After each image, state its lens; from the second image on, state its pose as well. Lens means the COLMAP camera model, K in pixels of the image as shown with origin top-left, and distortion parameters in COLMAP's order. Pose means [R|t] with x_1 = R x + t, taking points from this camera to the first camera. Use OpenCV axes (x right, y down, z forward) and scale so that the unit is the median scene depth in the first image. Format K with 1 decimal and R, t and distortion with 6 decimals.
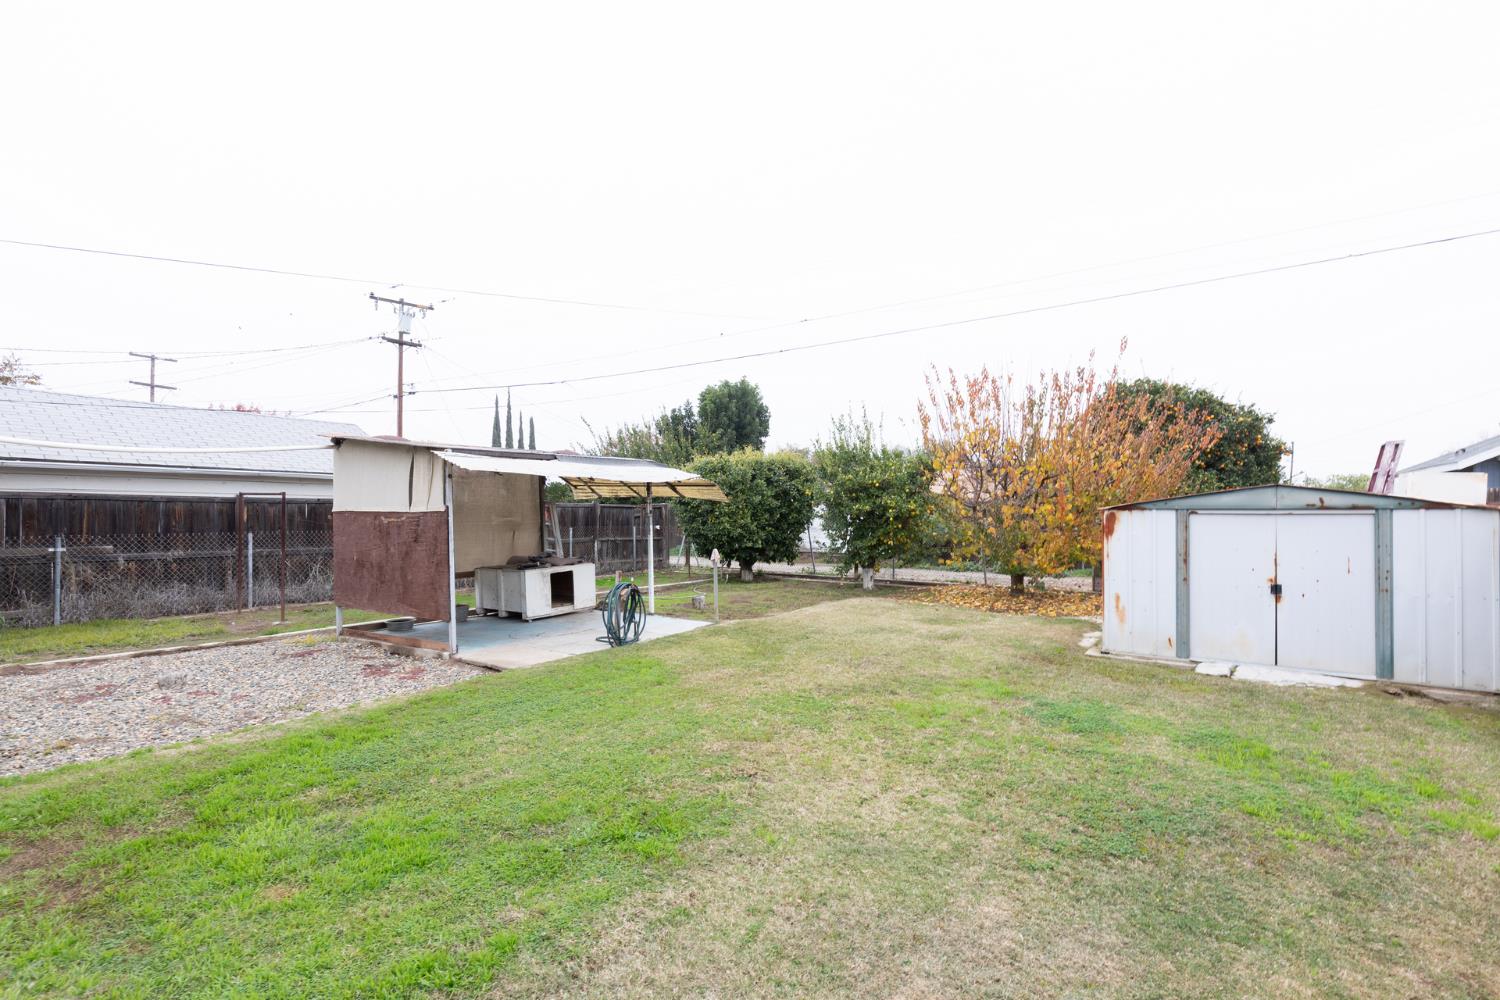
lens RADIAL K [[664.2, 0, 748.1], [0, 664.2, 506.9], [0, 0, 1]] dist [0.004206, 0.000304]
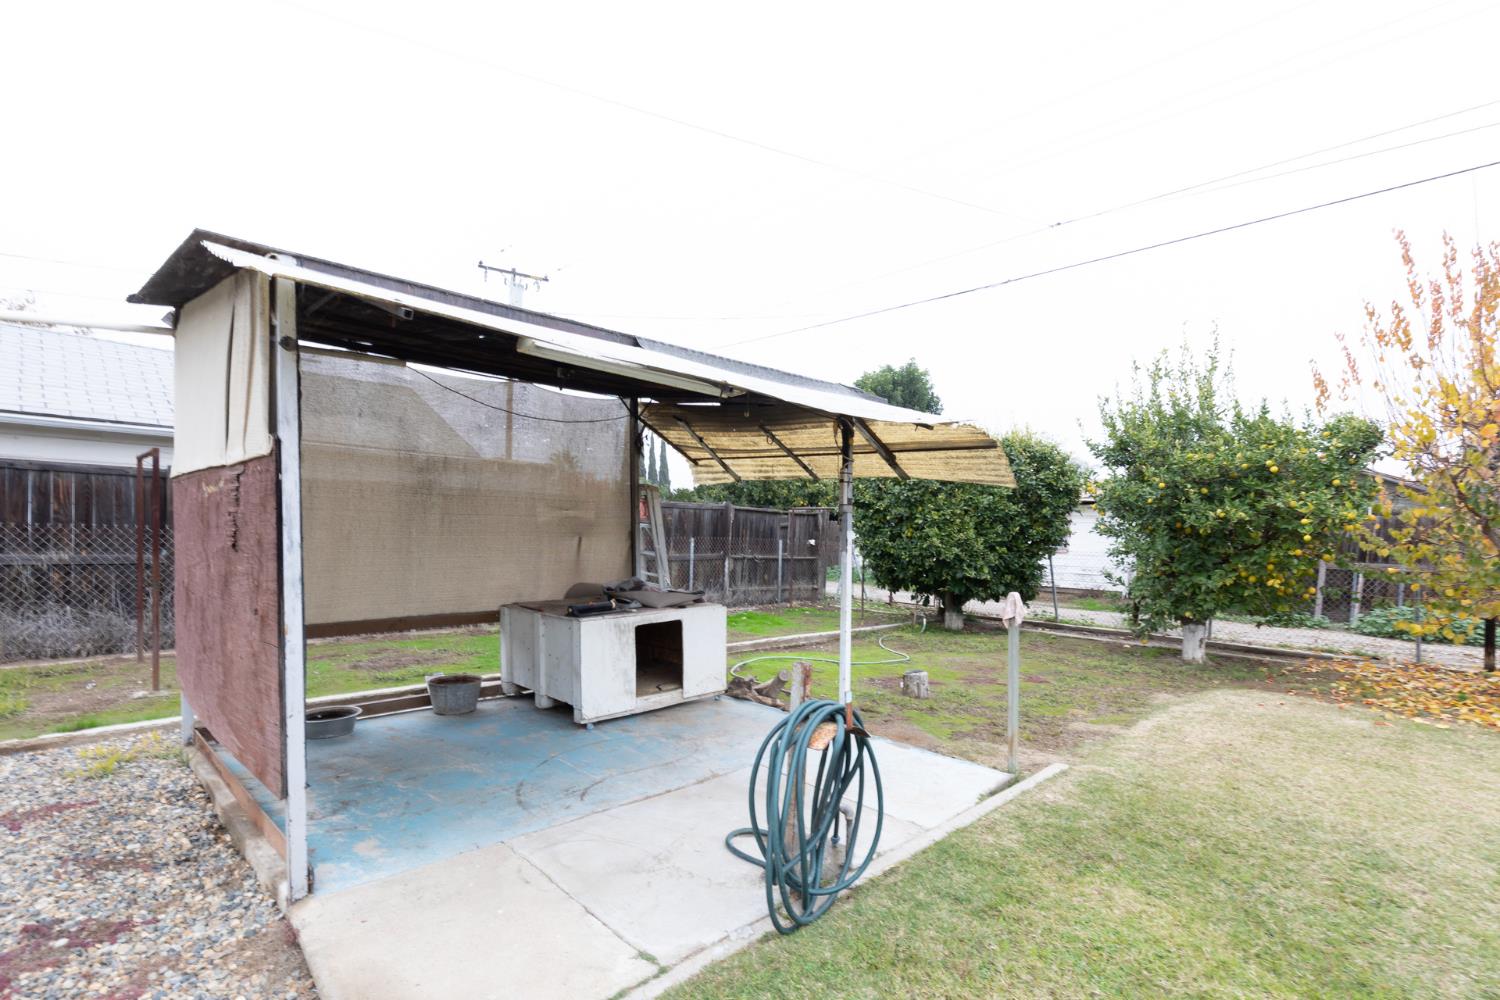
lens RADIAL K [[693.3, 0, 748.1], [0, 693.3, 548.6], [0, 0, 1]] dist [0.004483, -0.000030]
pose [[0.980919, 0.033138, -0.191572, -0.116310], [-0.026495, 0.998959, 0.037133, 0.022413], [0.192603, -0.031349, 0.980776, 0.495125]]
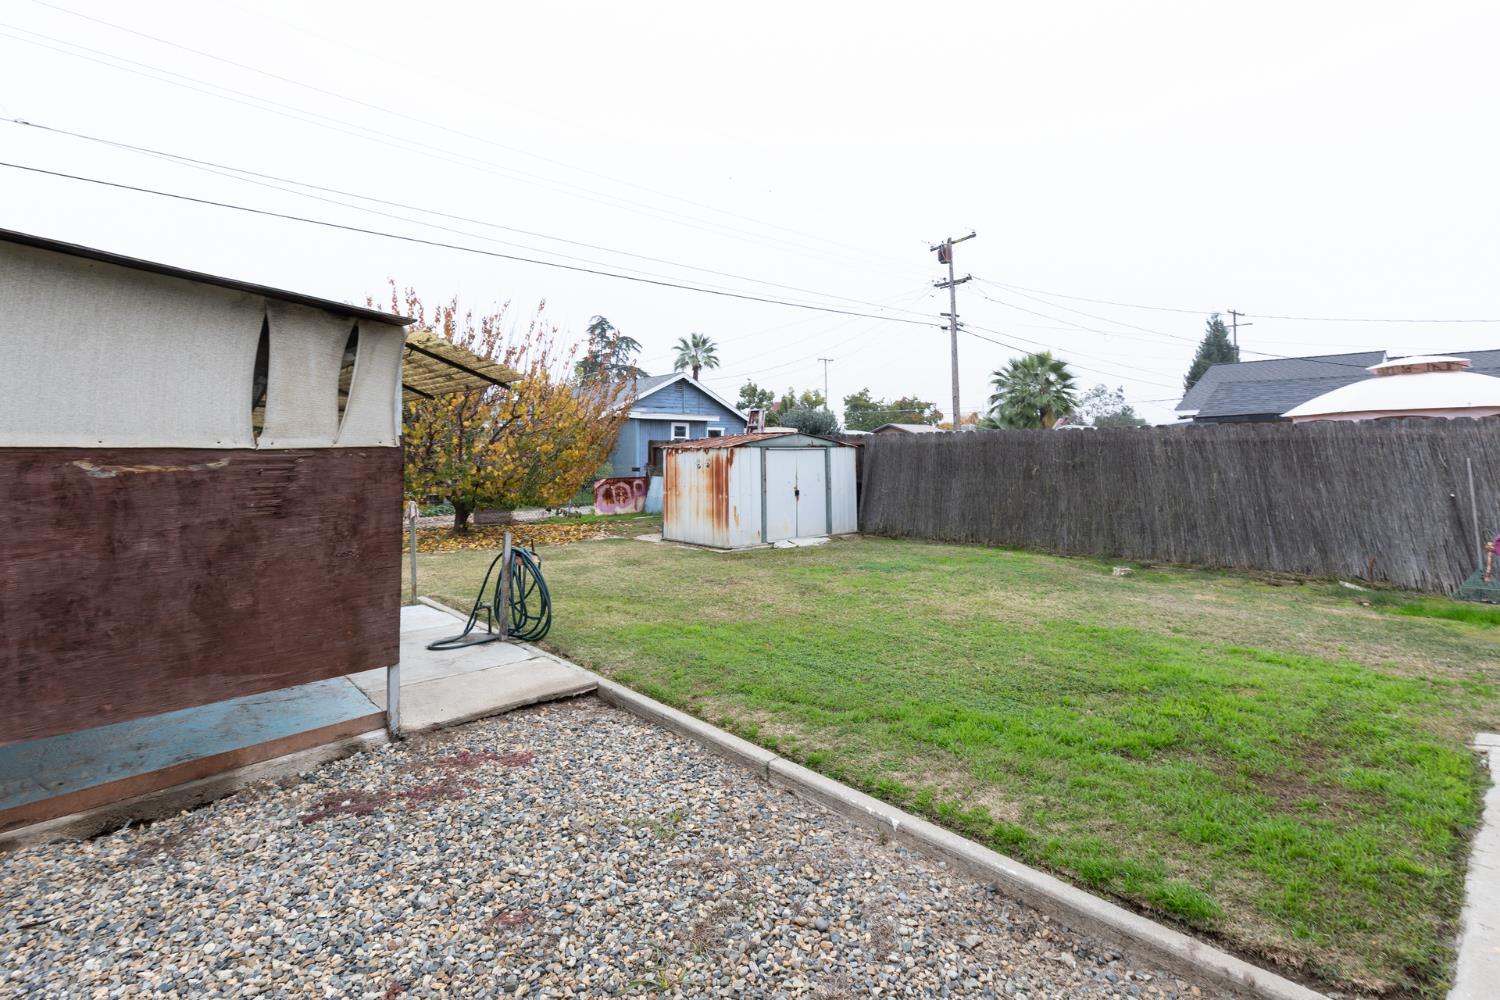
lens RADIAL K [[697.5, 0, 754.2], [0, 697.5, 434.4], [0, 0, 1]] dist [0.003546, 0.001180]
pose [[0.242380, 0.019906, 0.969977, -0.621346], [-0.003314, 0.999801, -0.019690, 0.004993], [-0.970176, 0.001558, 0.242398, 0.419038]]
